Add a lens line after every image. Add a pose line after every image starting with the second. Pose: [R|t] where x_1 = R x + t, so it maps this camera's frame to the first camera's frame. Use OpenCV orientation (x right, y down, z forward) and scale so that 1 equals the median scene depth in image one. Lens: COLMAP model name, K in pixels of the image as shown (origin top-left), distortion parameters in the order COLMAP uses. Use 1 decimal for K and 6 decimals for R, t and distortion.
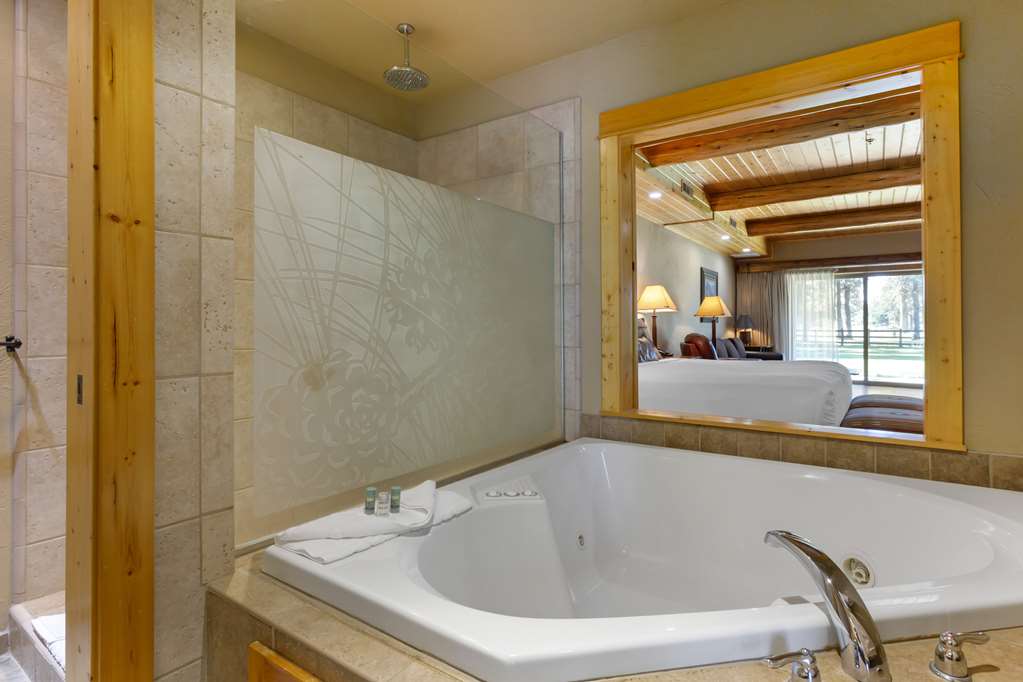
lens RADIAL K [[514.7, 0, 530.8], [0, 514.7, 325.0], [0, 0, 1]] dist [0.028505, 0.000448]
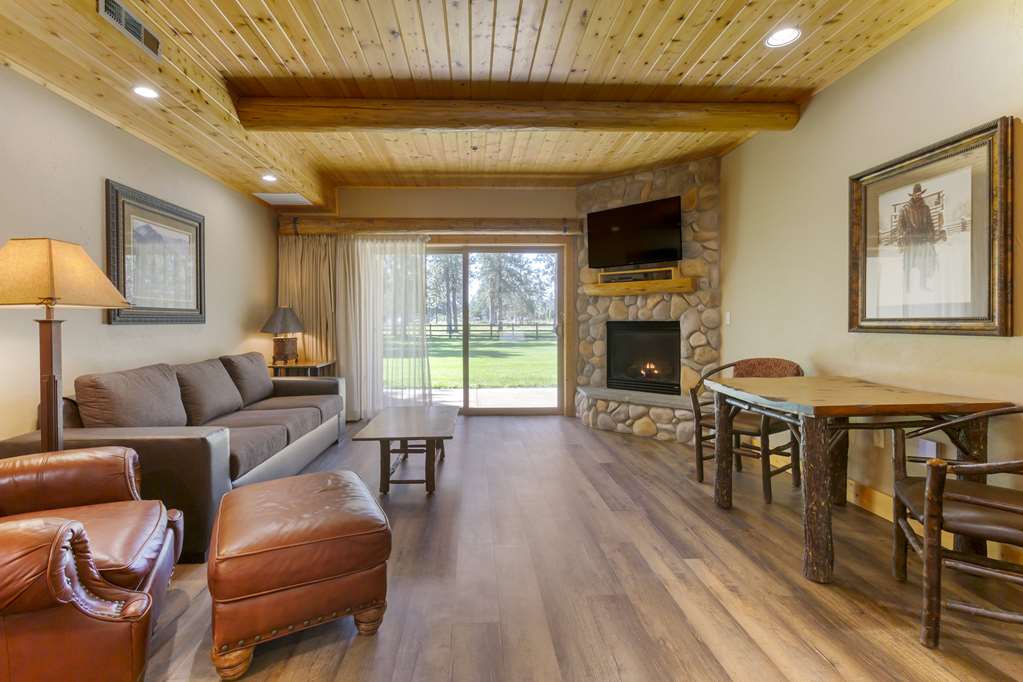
lens RADIAL K [[474.2, 0, 502.2], [0, 474.2, 324.3], [0, 0, 1]] dist [0.000738, 0.001111]
pose [[0.798823, -0.007796, 0.601516, 0.324714], [0.002466, 0.999950, 0.009686, -0.006548], [-0.601562, -0.006254, 0.798802, 0.503225]]
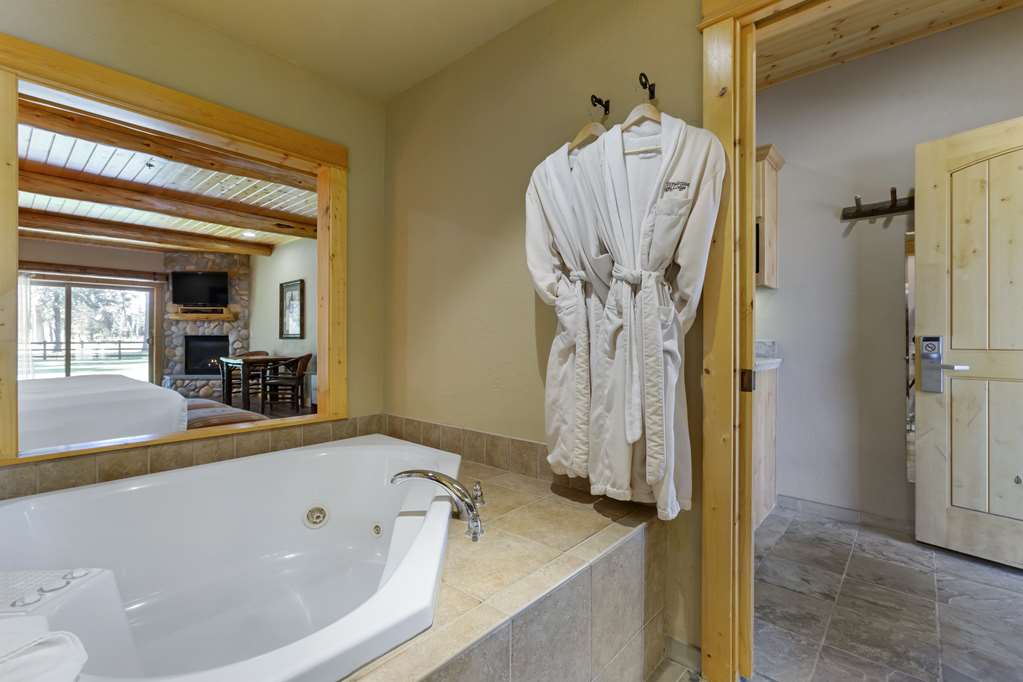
lens RADIAL K [[474.2, 0, 515.2], [0, 474.2, 337.9], [0, 0, 1]] dist [0.000738, 0.001111]
pose [[0.151720, 0.003220, 0.988418, -0.101413], [-0.005136, 0.999984, -0.002469, -0.000093], [-0.988410, -0.004702, 0.151734, 0.054892]]
